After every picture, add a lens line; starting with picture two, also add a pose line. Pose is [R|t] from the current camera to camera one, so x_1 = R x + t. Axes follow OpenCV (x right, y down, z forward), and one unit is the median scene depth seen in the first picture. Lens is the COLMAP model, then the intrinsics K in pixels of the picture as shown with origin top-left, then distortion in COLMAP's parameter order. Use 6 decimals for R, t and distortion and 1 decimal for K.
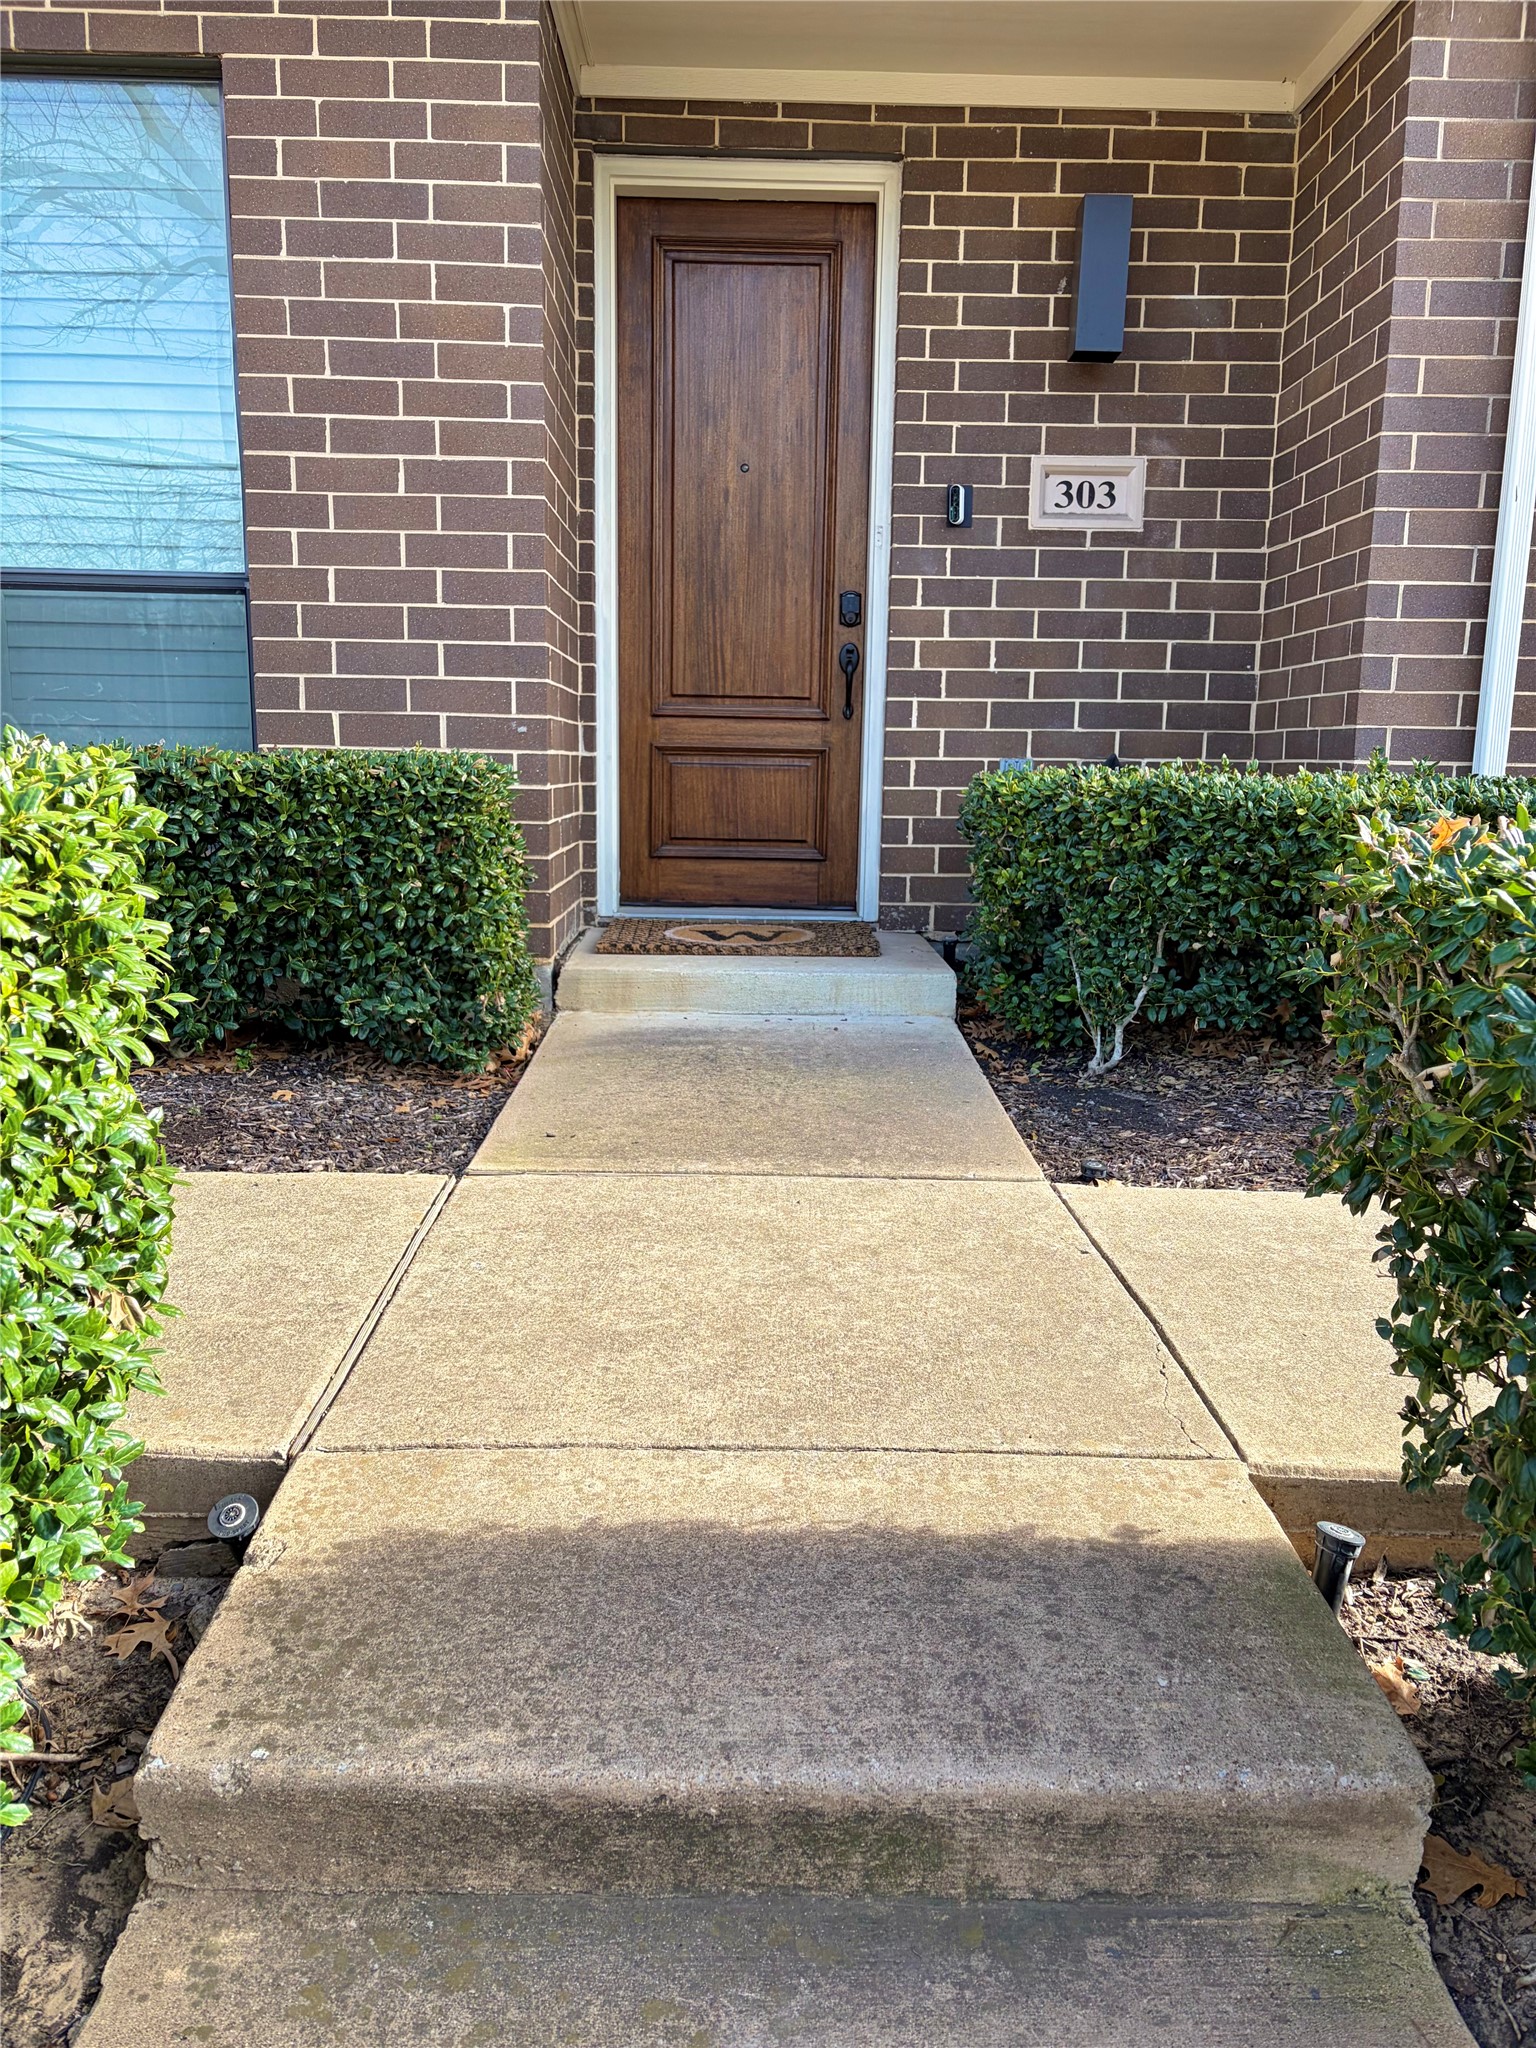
lens RADIAL K [[1527.3, 0, 764.8], [0, 1527.3, 1029.9], [0, 0, 1]] dist [0.030602, -0.039273]
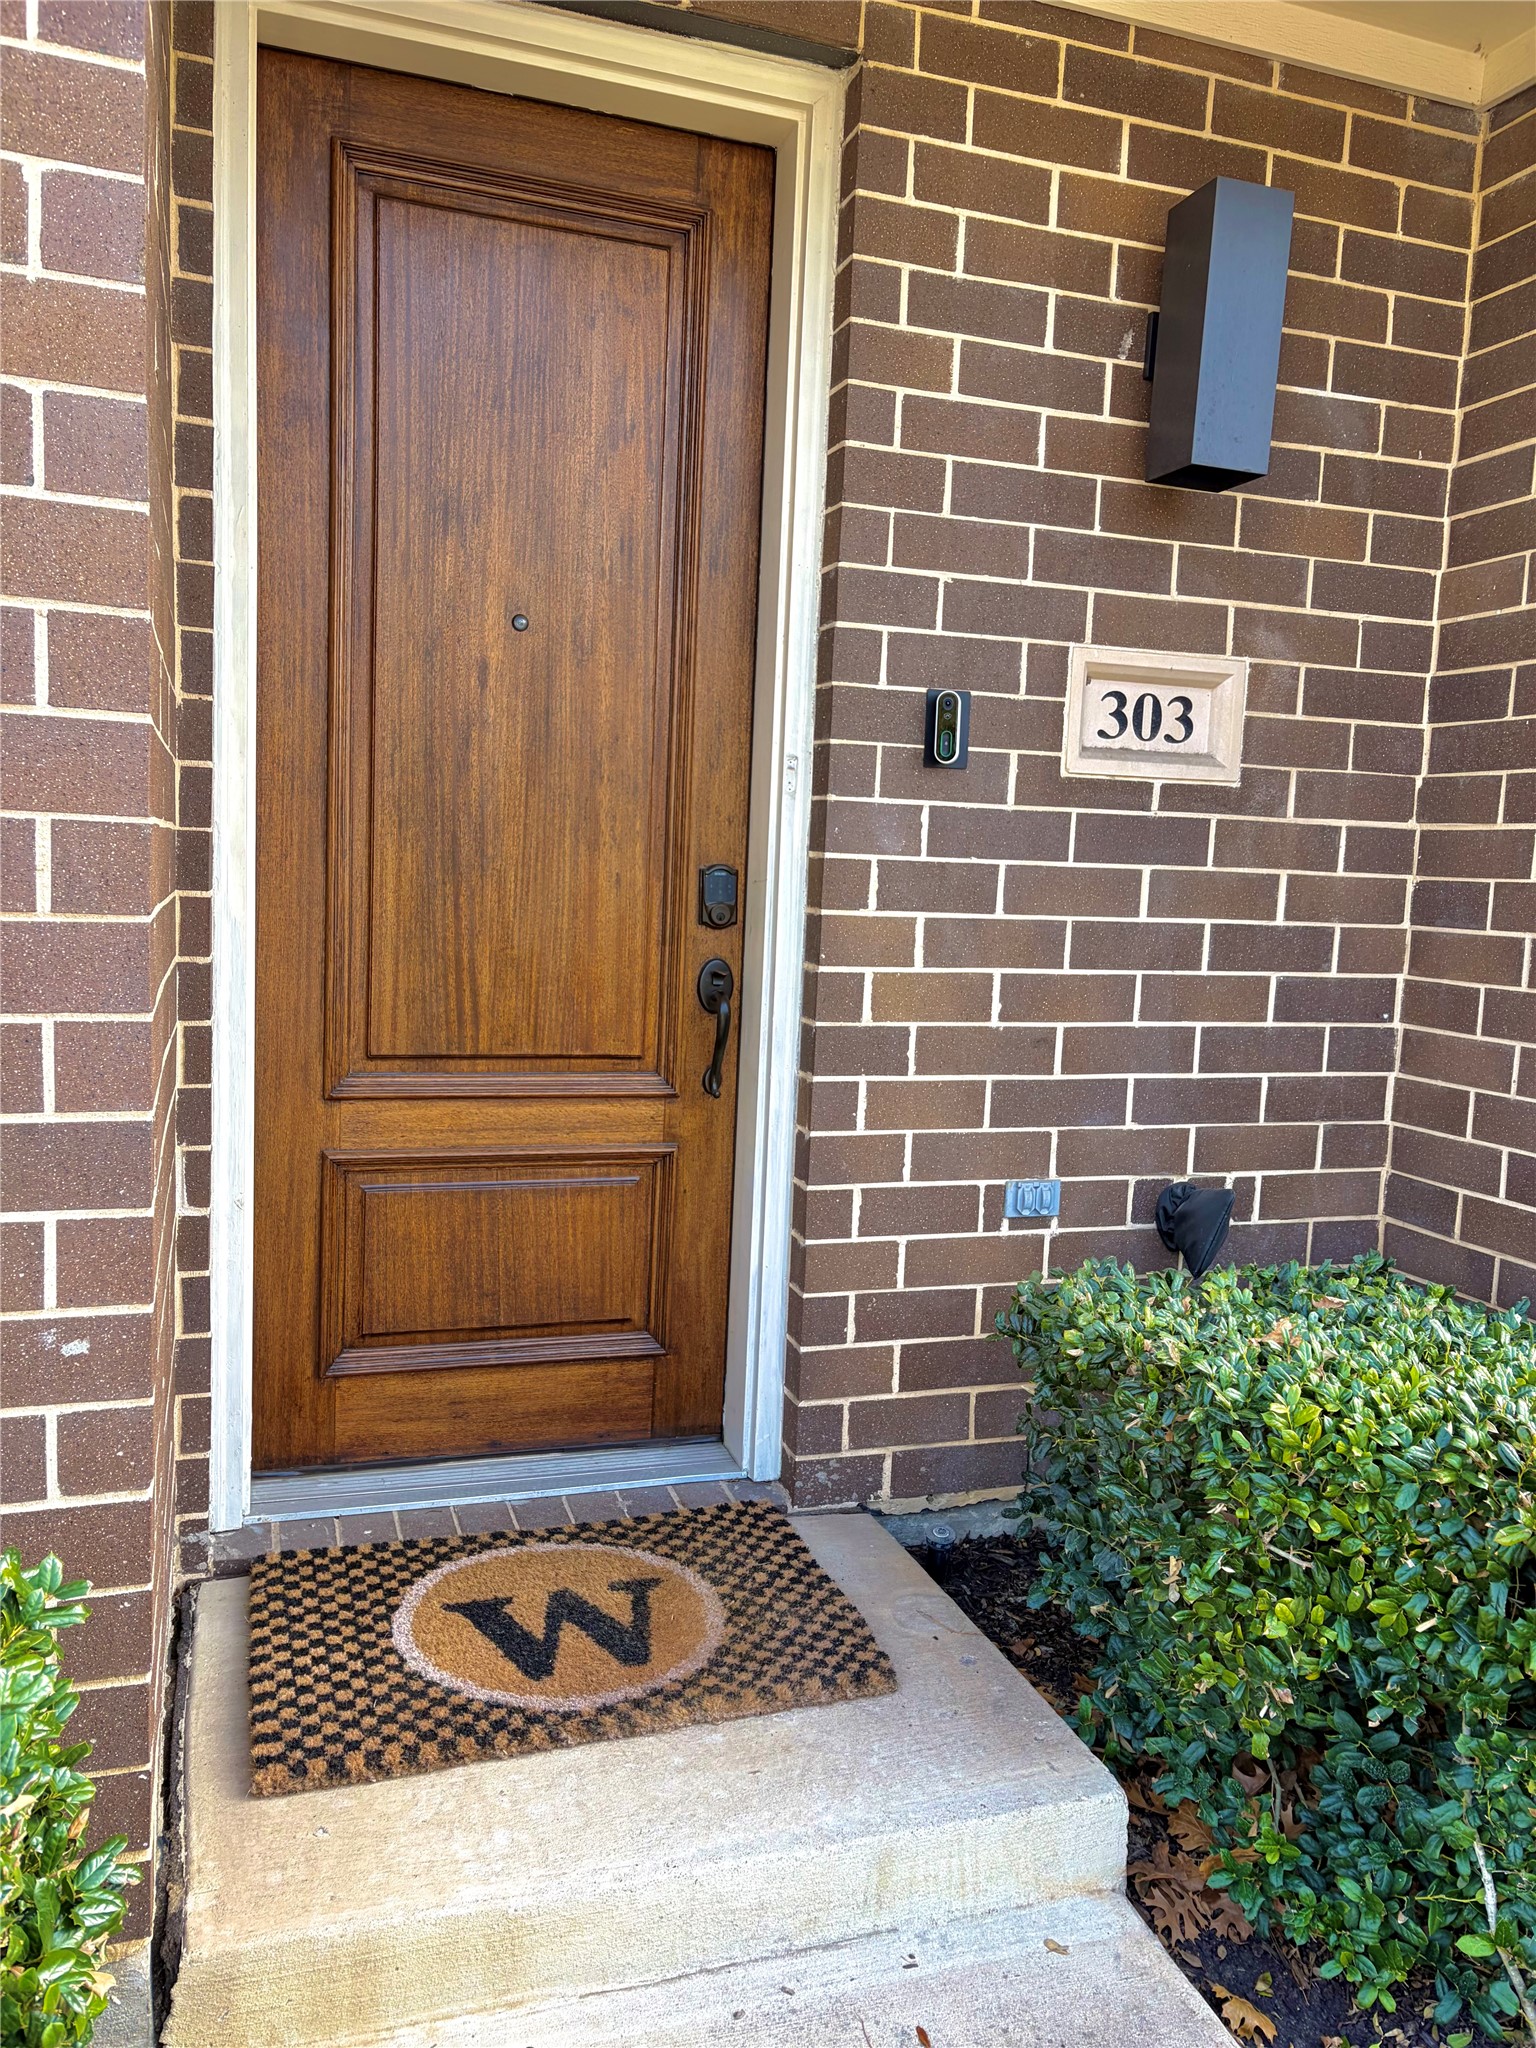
lens RADIAL K [[1527.3, 0, 763.4], [0, 1527.3, 1032.3], [0, 0, 1]] dist [0.030602, -0.039273]
pose [[0.947768, -0.013943, 0.318655, -0.102376], [0.031314, 0.998285, -0.049456, -0.210459], [-0.317419, 0.056851, 0.946580, 0.520178]]
